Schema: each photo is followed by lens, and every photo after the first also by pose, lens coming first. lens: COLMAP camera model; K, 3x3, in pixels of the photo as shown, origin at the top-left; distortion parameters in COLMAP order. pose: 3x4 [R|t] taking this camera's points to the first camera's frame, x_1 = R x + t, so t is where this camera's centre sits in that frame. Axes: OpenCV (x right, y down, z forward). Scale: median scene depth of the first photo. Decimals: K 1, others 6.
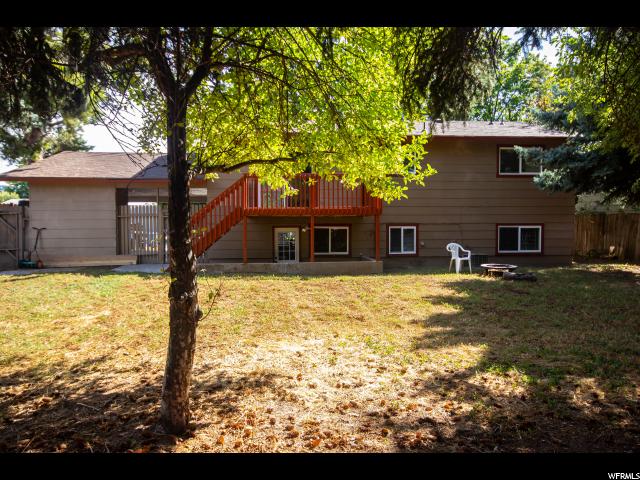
lens RADIAL K [[432.7, 0, 320.0], [0, 432.7, 239.7], [0, 0, 1]] dist [0.001991, 0.000149]
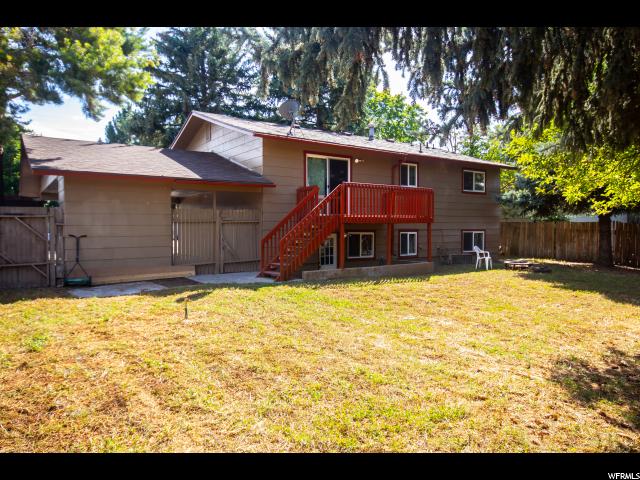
lens RADIAL K [[432.7, 0, 319.9], [0, 432.7, 237.8], [0, 0, 1]] dist [0.001991, 0.000149]
pose [[0.881052, -0.009831, 0.472918, -0.581621], [0.018149, 0.999750, -0.013029, -0.004163], [-0.472672, 0.020062, 0.881010, 0.089968]]
